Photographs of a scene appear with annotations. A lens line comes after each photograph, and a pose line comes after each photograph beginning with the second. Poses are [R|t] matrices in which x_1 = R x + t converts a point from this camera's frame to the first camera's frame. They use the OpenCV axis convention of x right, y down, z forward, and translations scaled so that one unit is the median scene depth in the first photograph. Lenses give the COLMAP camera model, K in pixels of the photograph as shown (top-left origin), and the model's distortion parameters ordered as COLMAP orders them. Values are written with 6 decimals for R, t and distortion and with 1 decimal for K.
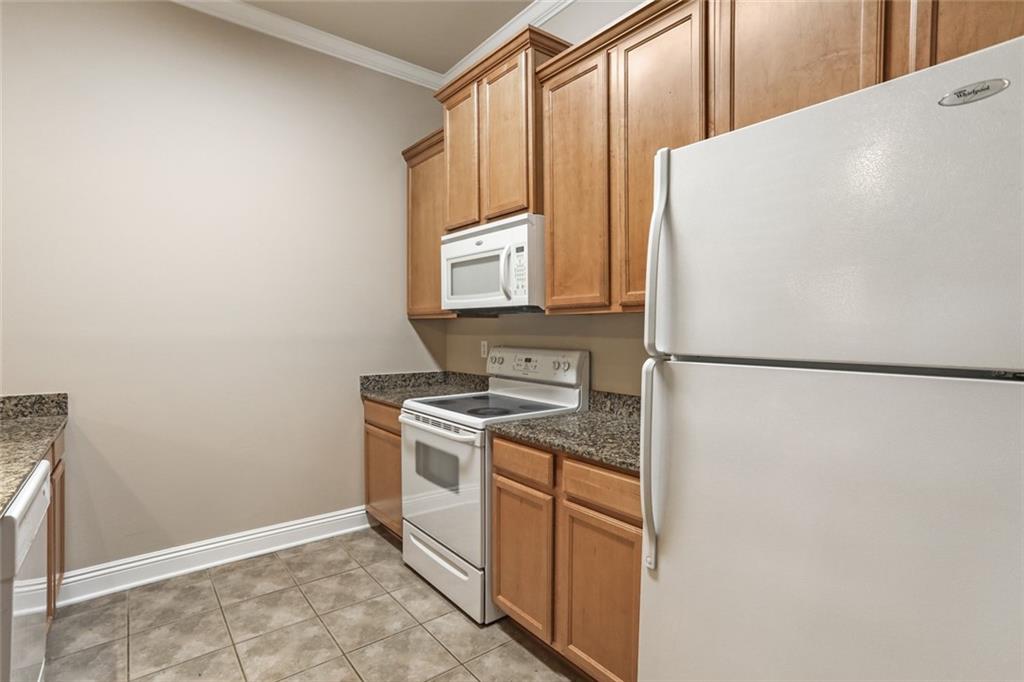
lens RADIAL K [[521.7, 0, 557.1], [0, 521.7, 342.6], [0, 0, 1]] dist [0.013215, 0.007322]
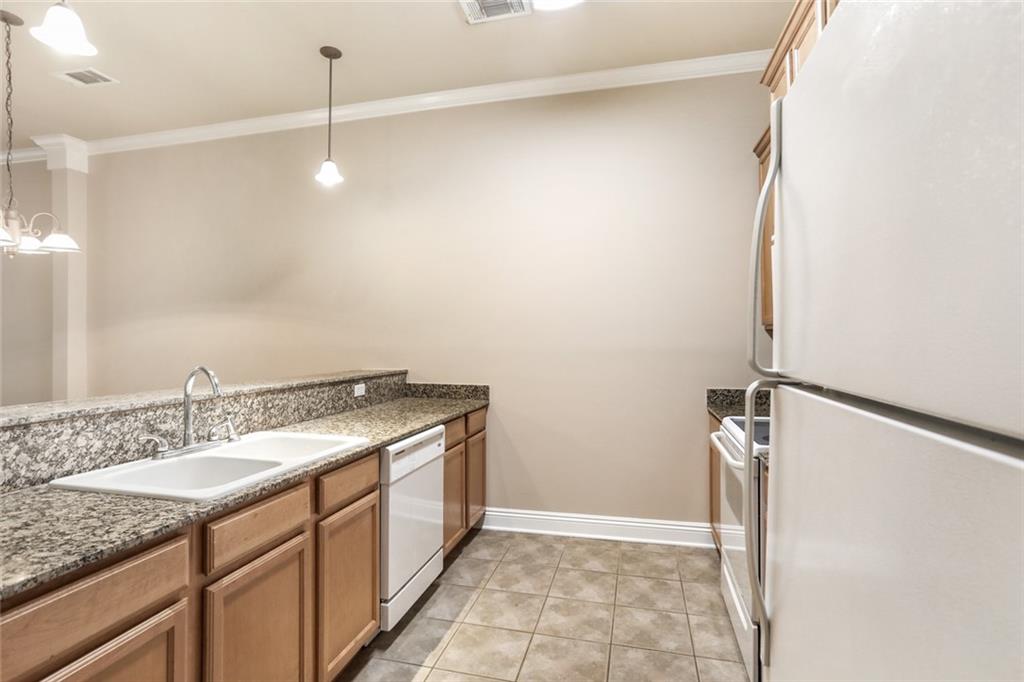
lens RADIAL K [[552.8, 0, 504.0], [0, 552.8, 330.4], [0, 0, 1]] dist [-0.008076, 0.003455]
pose [[0.574650, -0.022265, -0.818096, 0.338081], [-0.014191, 0.999209, -0.037162, -0.002181], [0.818276, 0.032964, 0.573879, 0.128755]]
